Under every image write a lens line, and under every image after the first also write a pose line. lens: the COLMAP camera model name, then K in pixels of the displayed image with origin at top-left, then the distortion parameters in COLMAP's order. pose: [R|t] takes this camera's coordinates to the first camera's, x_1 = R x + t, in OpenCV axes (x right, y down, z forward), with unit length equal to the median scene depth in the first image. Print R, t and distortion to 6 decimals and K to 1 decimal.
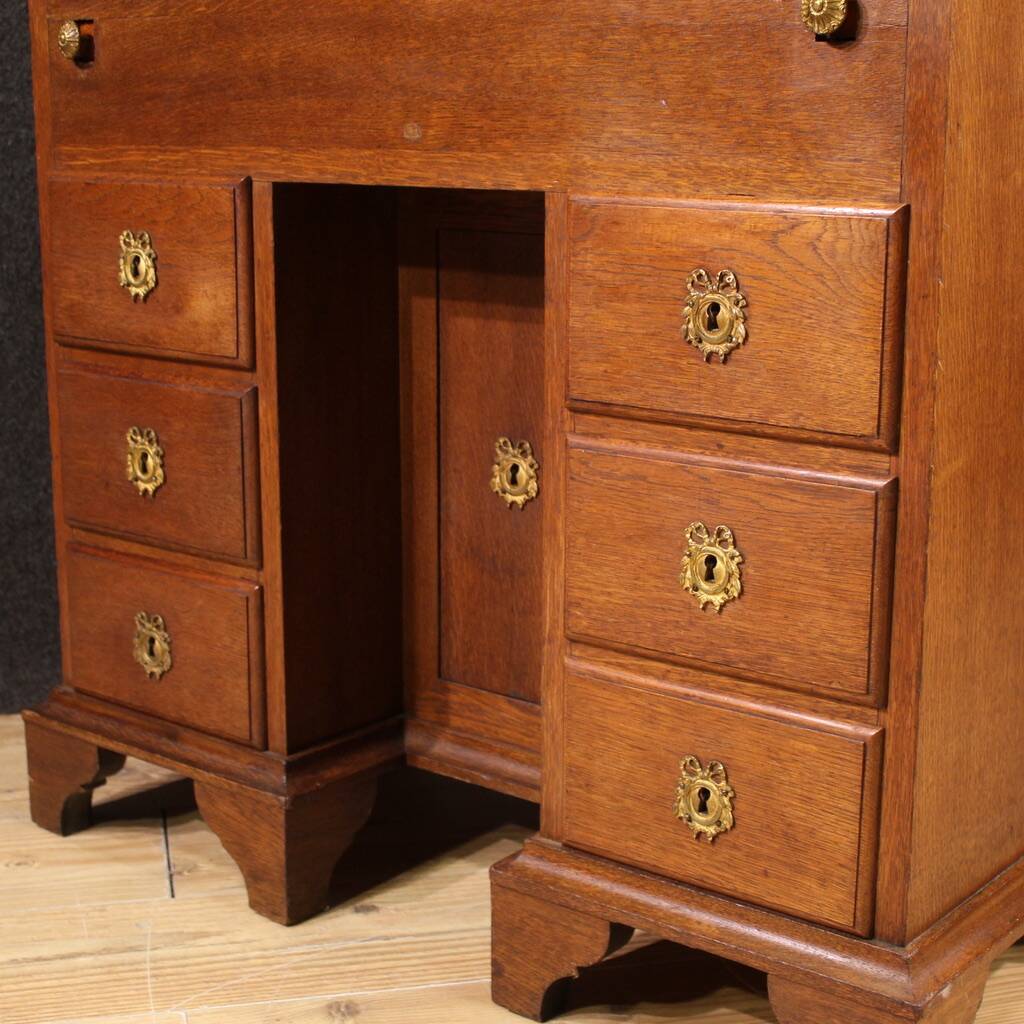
lens RADIAL K [[1842.1, 0, 512.0], [0, 1842.1, 512.0], [0, 0, 1]] dist [-0.054465, -0.104479]
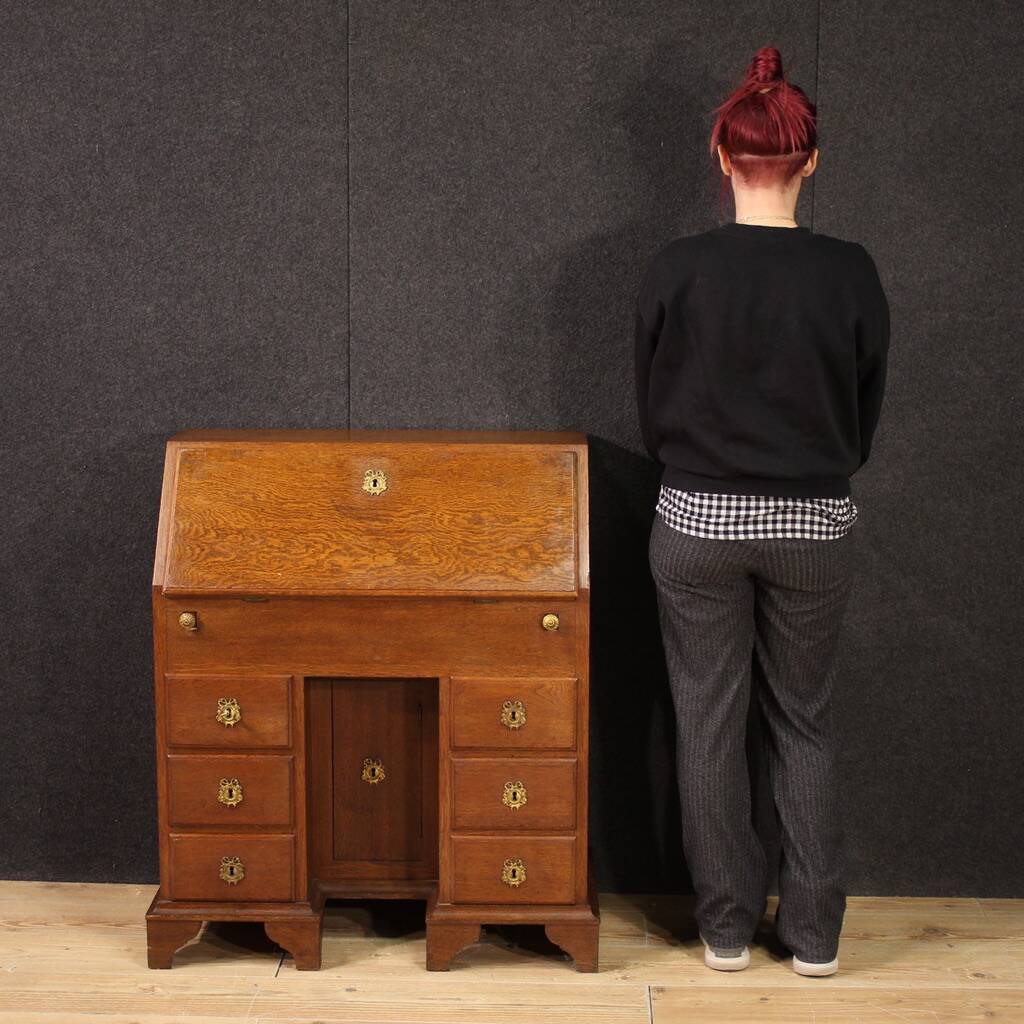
lens RADIAL K [[2366.8, 0, 517.3], [0, 2366.8, 538.7], [0, 0, 1]] dist [-0.002448, -0.089538]
pose [[0.784253, -0.111732, 0.610298, -2.126936], [0.130615, 0.991339, 0.013648, -0.423702], [-0.606537, 0.069010, 0.792054, -2.034093]]
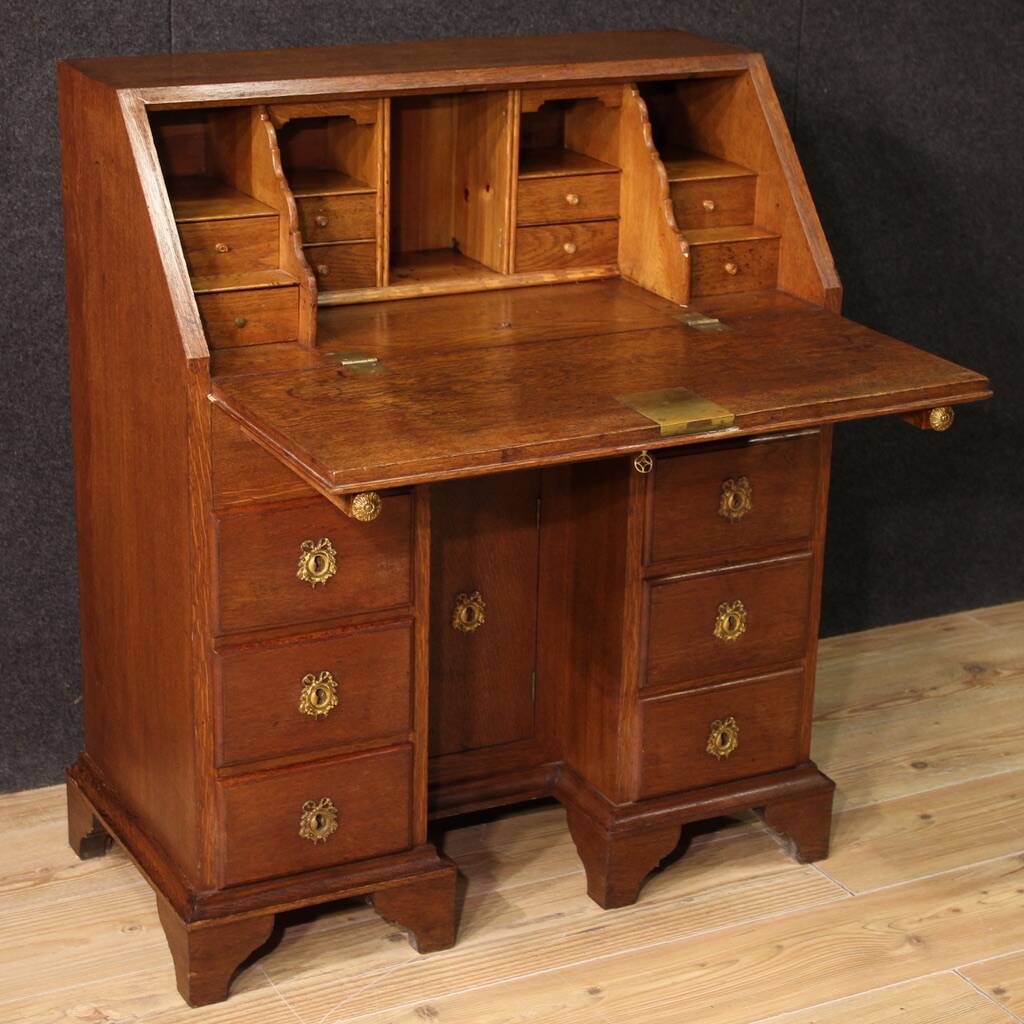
lens RADIAL K [[2420.3, 0, 512.0], [0, 2420.3, 512.0], [0, 0, 1]] dist [0.003472, -0.055757]
pose [[0.398848, -0.299248, 0.866817, -2.056471], [0.172113, 0.952887, 0.249767, -0.721086], [-0.900721, 0.049571, 0.431561, 0.098920]]
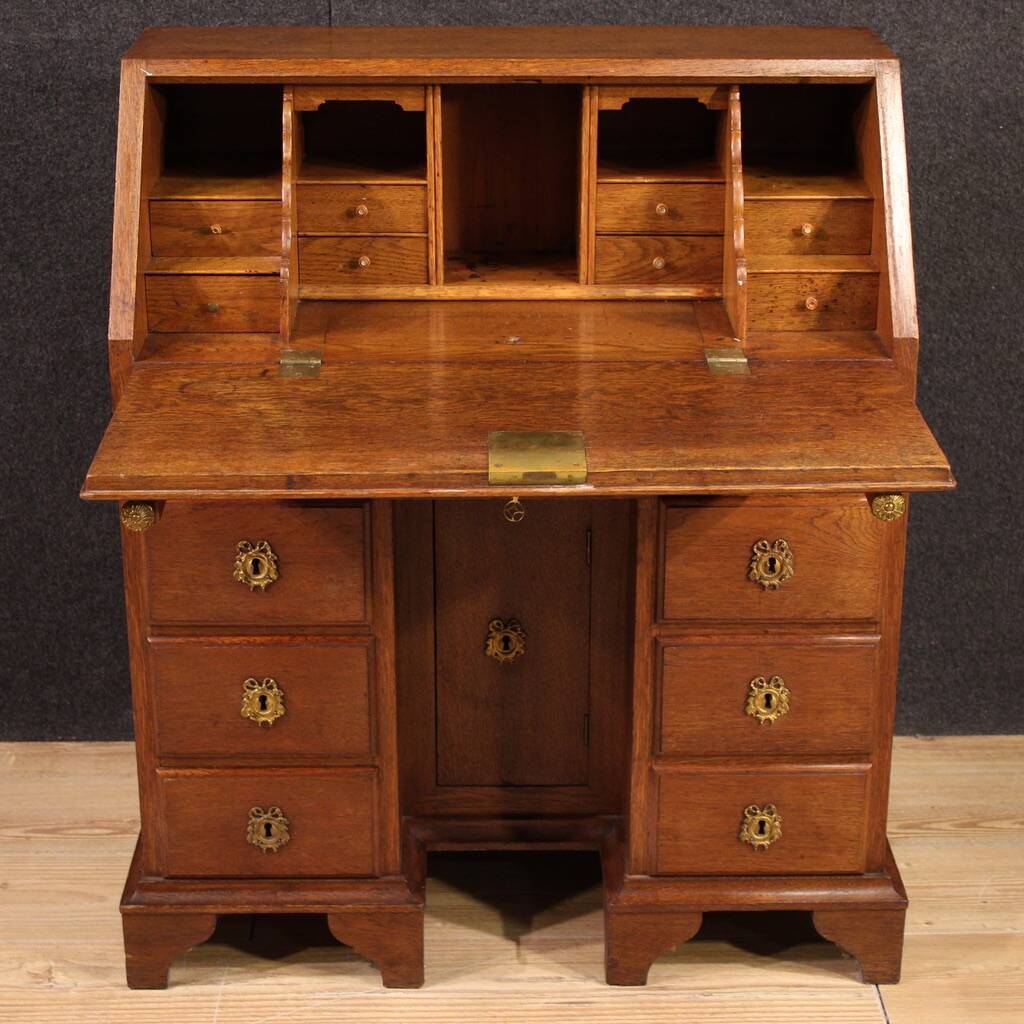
lens RADIAL K [[2289.2, 0, 509.9], [0, 2289.2, 526.7], [0, 0, 1]] dist [-0.019378, -0.031558]
pose [[0.767557, -0.237927, 0.595186, -1.247733], [0.138173, 0.968142, 0.208829, -0.577510], [-0.625911, -0.078049, 0.775979, -0.469201]]
